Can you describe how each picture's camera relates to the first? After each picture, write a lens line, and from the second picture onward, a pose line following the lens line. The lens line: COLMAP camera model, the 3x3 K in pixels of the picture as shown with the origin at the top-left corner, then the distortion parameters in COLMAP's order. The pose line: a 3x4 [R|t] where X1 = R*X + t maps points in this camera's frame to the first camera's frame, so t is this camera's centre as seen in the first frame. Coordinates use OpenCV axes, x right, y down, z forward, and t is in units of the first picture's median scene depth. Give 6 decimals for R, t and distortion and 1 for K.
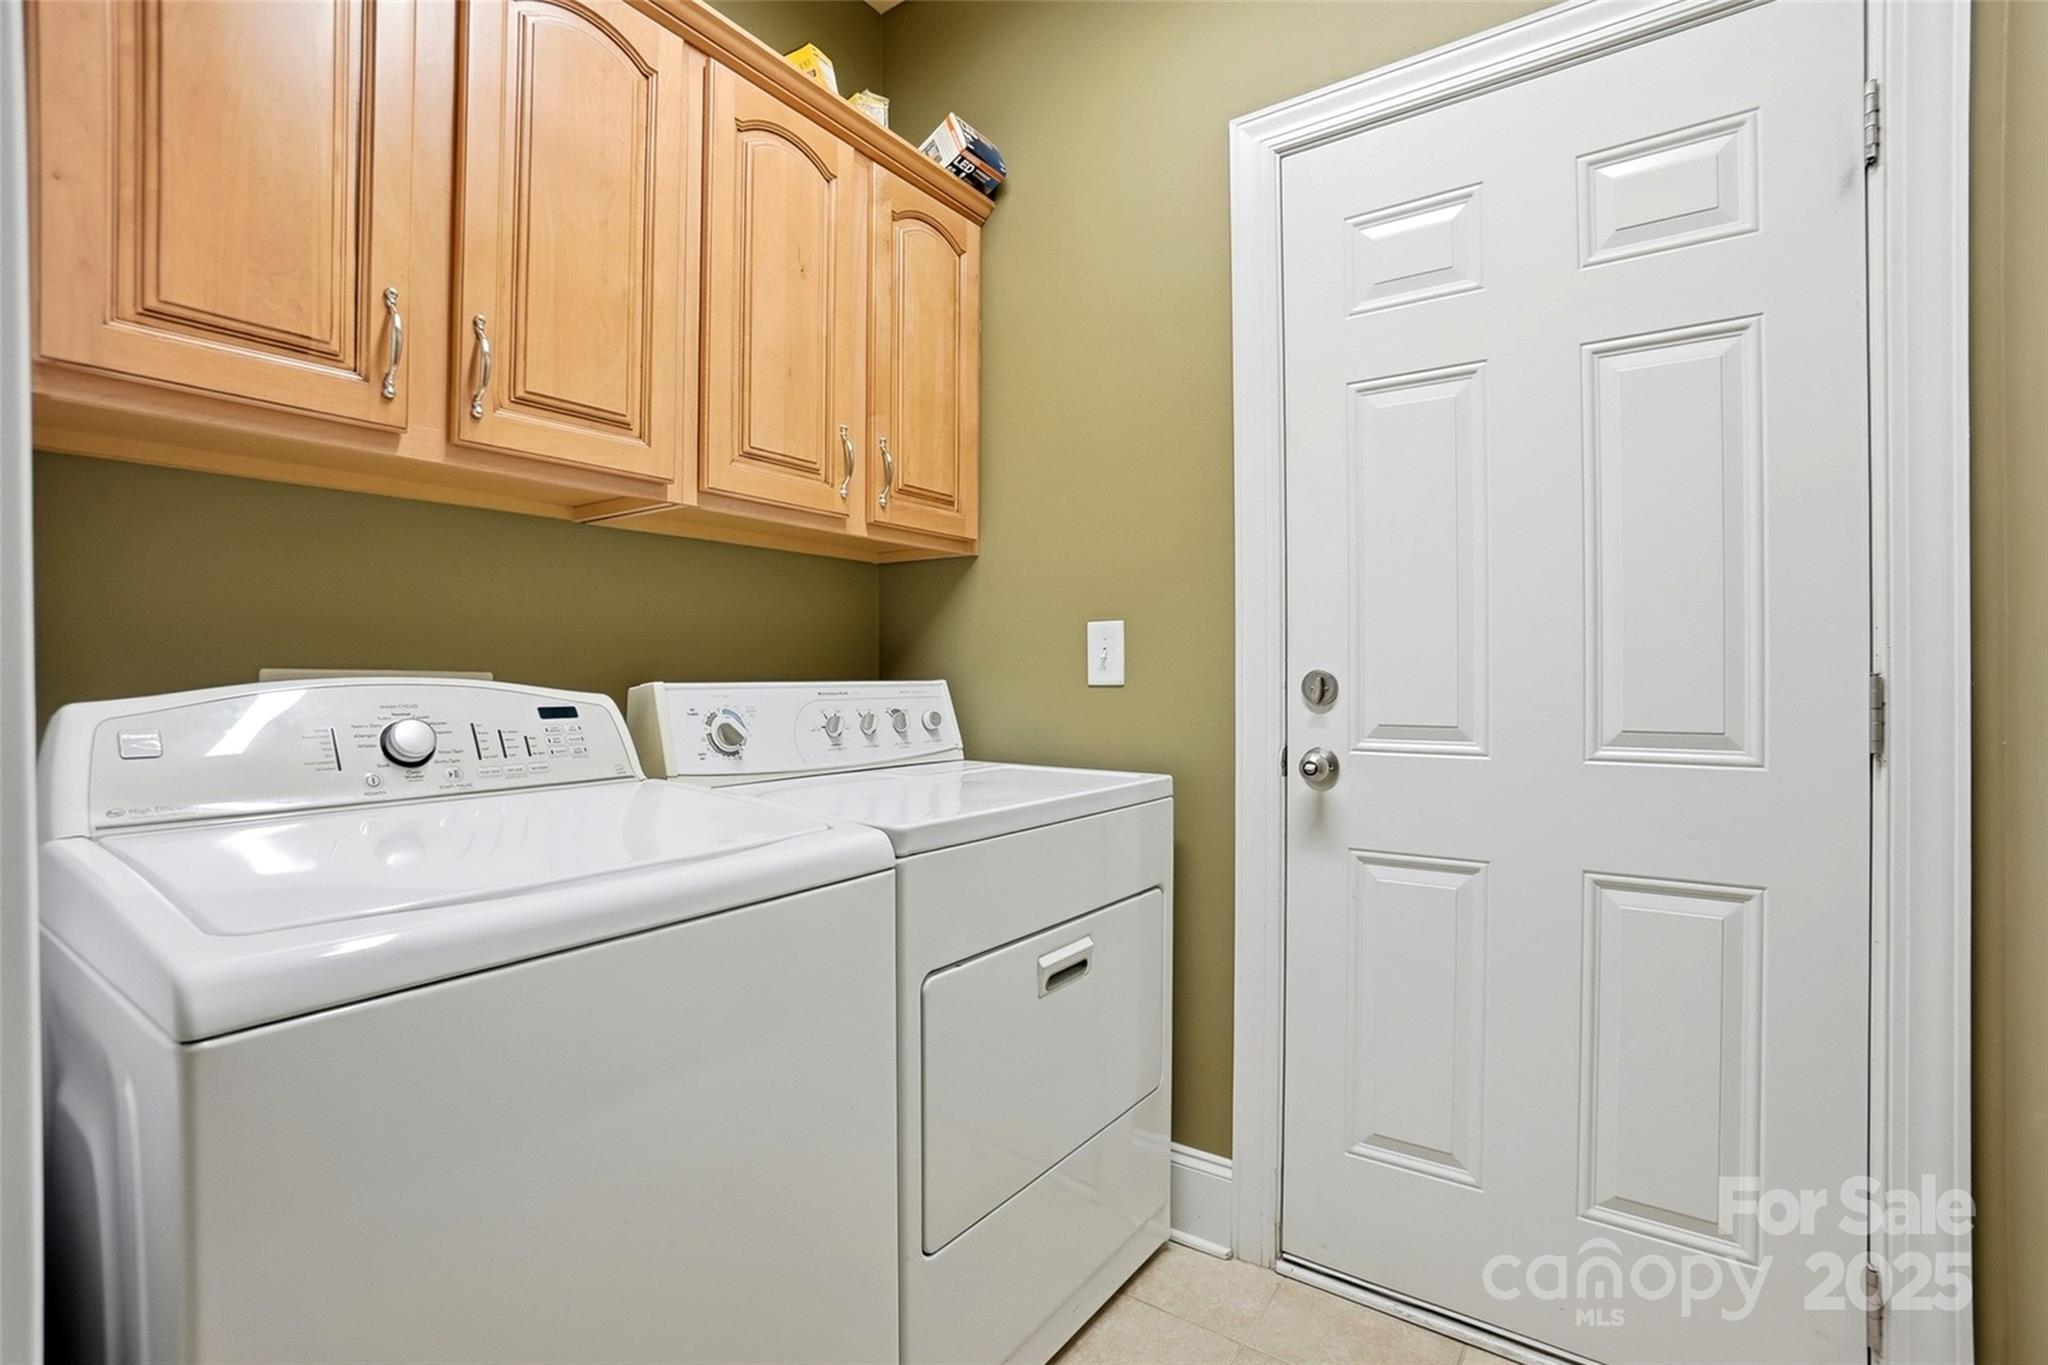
lens RADIAL K [[912.8, 0, 1011.8], [0, 912.8, 674.5], [0, 0, 1]] dist [-0.061681, 0.021050]
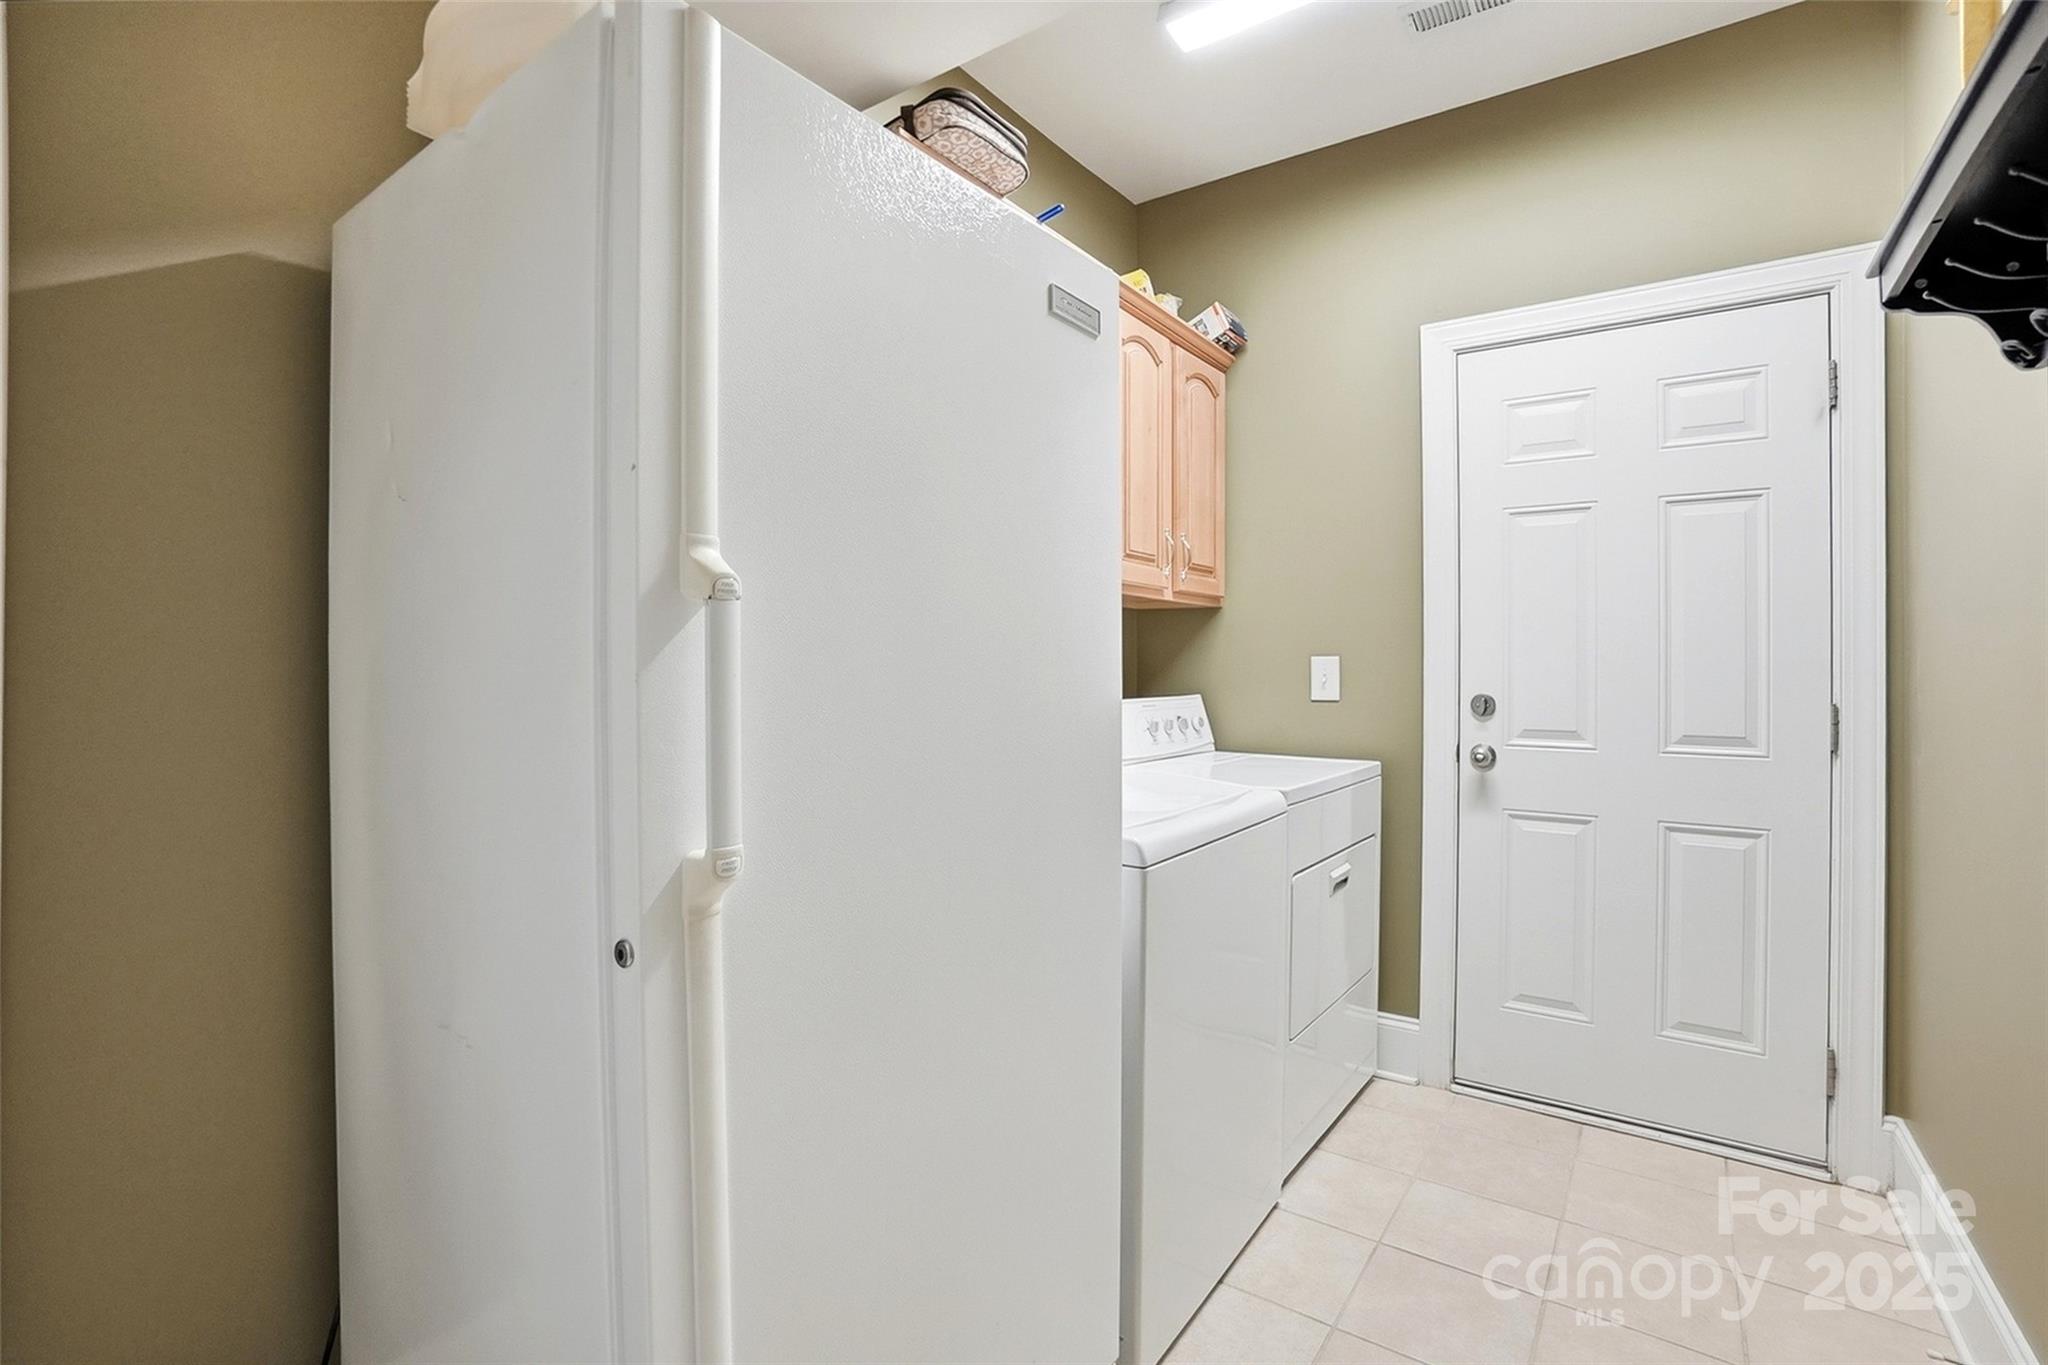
lens RADIAL K [[926.8, 0, 1015.0], [0, 926.8, 658.2], [0, 0, 1]] dist [-0.059607, 0.023609]
pose [[0.999981, 0.005543, 0.002522, -0.442553], [-0.005528, 0.999969, -0.005689, -0.050181], [-0.002554, 0.005675, 0.999981, -0.532305]]
